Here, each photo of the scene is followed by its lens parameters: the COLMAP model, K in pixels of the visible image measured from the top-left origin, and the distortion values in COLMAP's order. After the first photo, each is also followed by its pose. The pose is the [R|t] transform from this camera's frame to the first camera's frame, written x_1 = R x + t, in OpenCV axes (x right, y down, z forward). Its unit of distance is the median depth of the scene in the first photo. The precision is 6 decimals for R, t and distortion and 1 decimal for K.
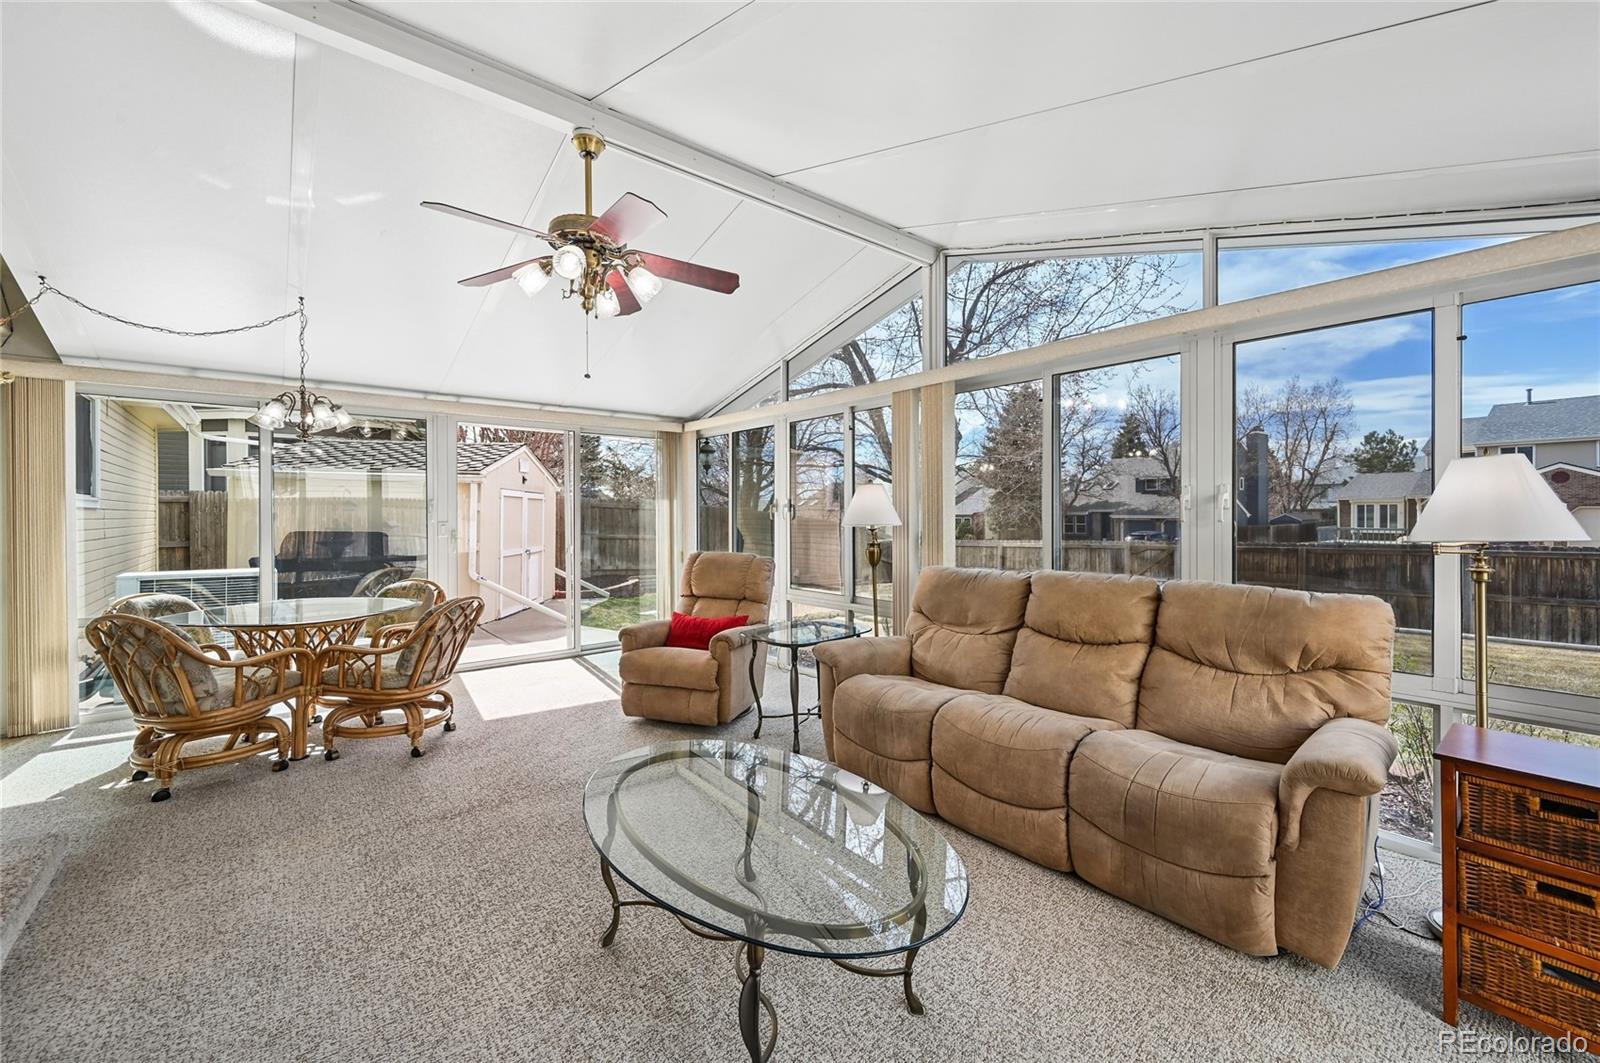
lens RADIAL K [[641.6, 0, 806.8], [0, 641.6, 521.6], [0, 0, 1]] dist [-0.002098, -0.000093]
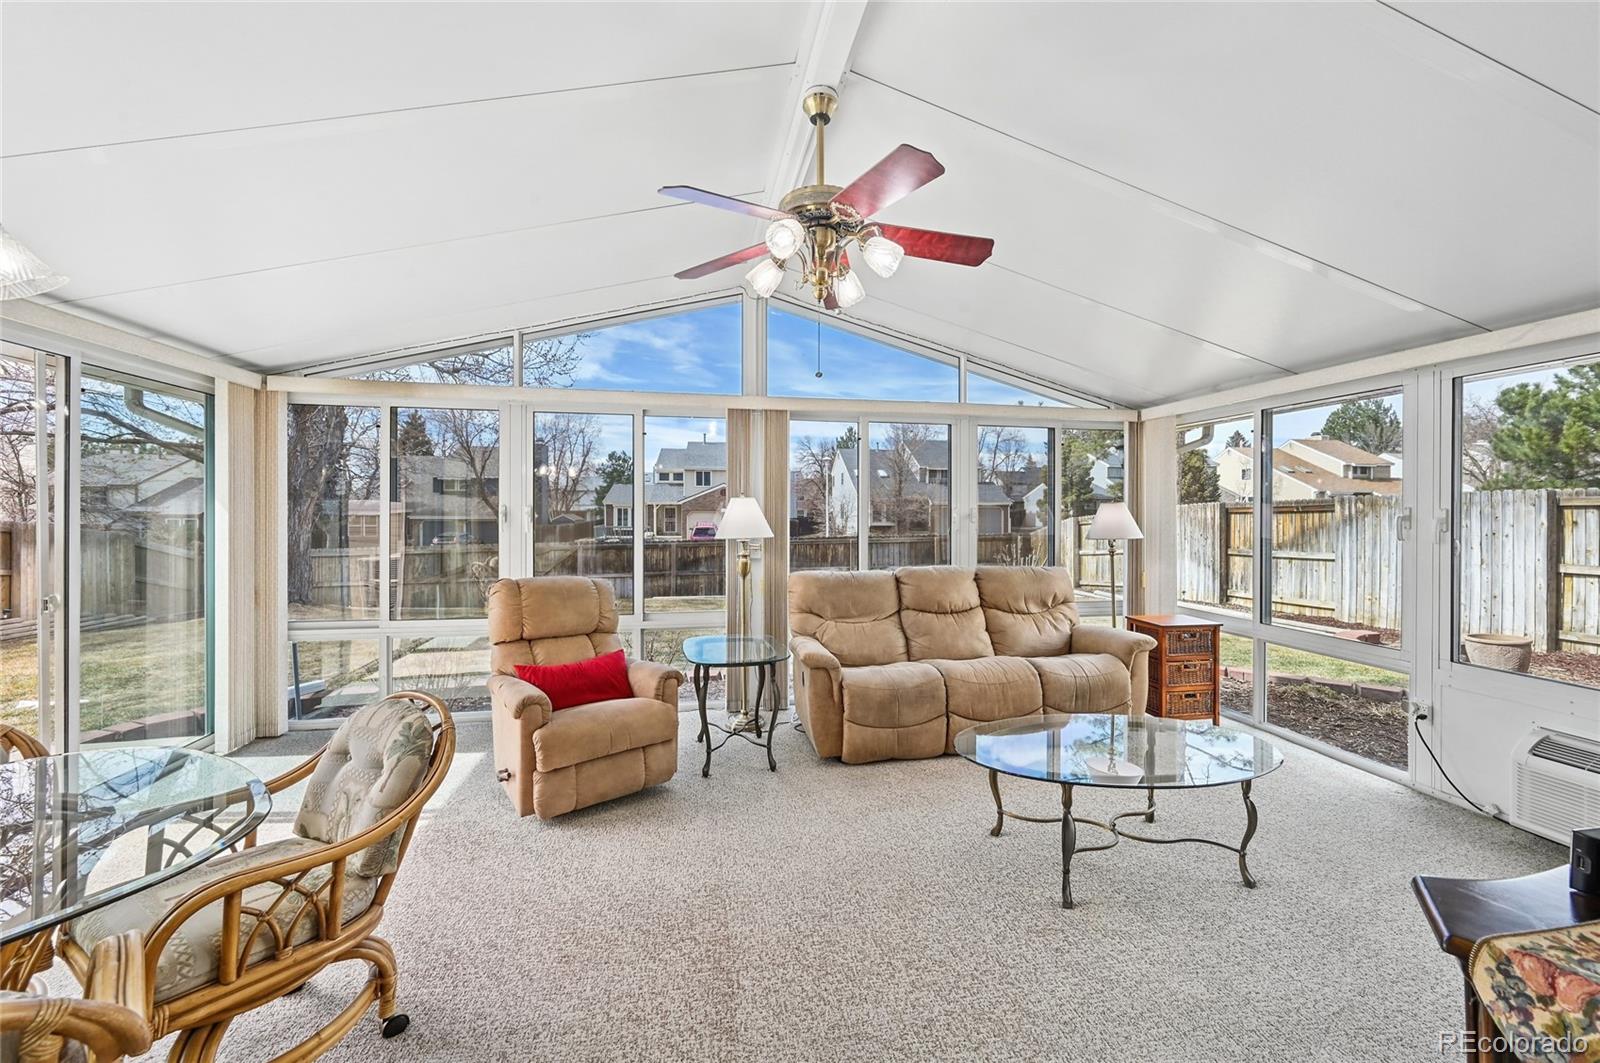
lens RADIAL K [[641.6, 0, 806.7], [0, 641.6, 517.8], [0, 0, 1]] dist [-0.002098, -0.000093]
pose [[0.478153, -0.001057, 0.878276, -0.210842], [0.005364, 0.999984, -0.001717, -0.006714], [-0.878260, 0.005532, 0.478151, 0.114620]]
